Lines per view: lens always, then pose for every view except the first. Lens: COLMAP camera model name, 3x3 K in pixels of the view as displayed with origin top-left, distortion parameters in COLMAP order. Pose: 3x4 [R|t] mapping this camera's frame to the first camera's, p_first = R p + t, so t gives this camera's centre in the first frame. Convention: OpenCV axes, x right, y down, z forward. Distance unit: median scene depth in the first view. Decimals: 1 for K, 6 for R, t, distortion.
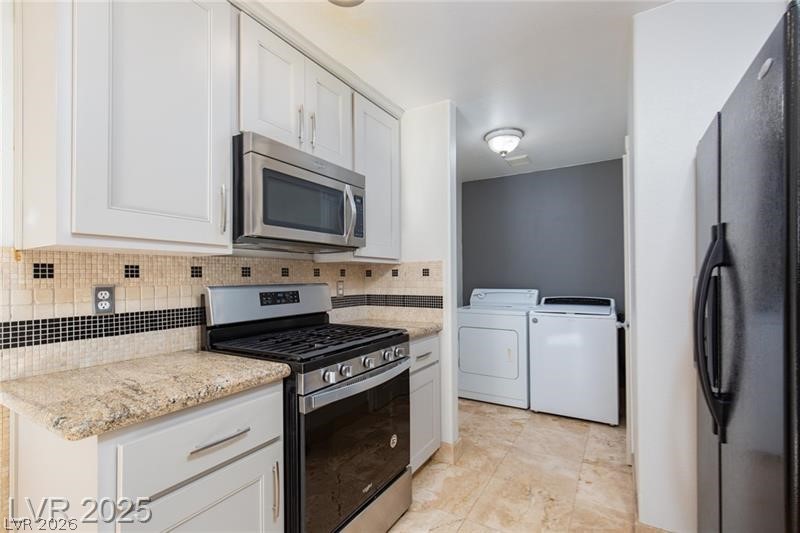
lens RADIAL K [[360.6, 0, 395.3], [0, 360.6, 268.6], [0, 0, 1]] dist [0.007646, -0.000824]
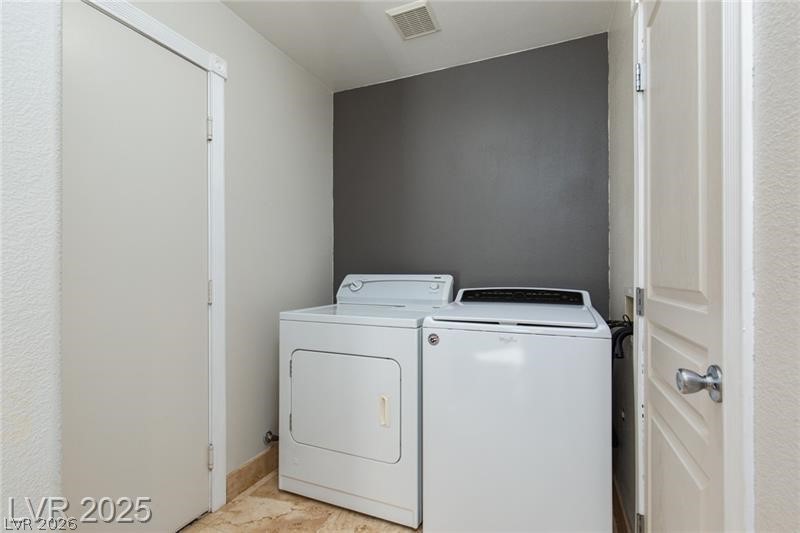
lens RADIAL K [[360.6, 0, 397.7], [0, 360.6, 269.3], [0, 0, 1]] dist [0.007646, -0.000824]
pose [[0.987262, 0.009293, 0.158834, 0.246167], [-0.011525, 0.999847, 0.013139, 0.047238], [-0.158687, -0.014802, 0.987218, 0.515983]]
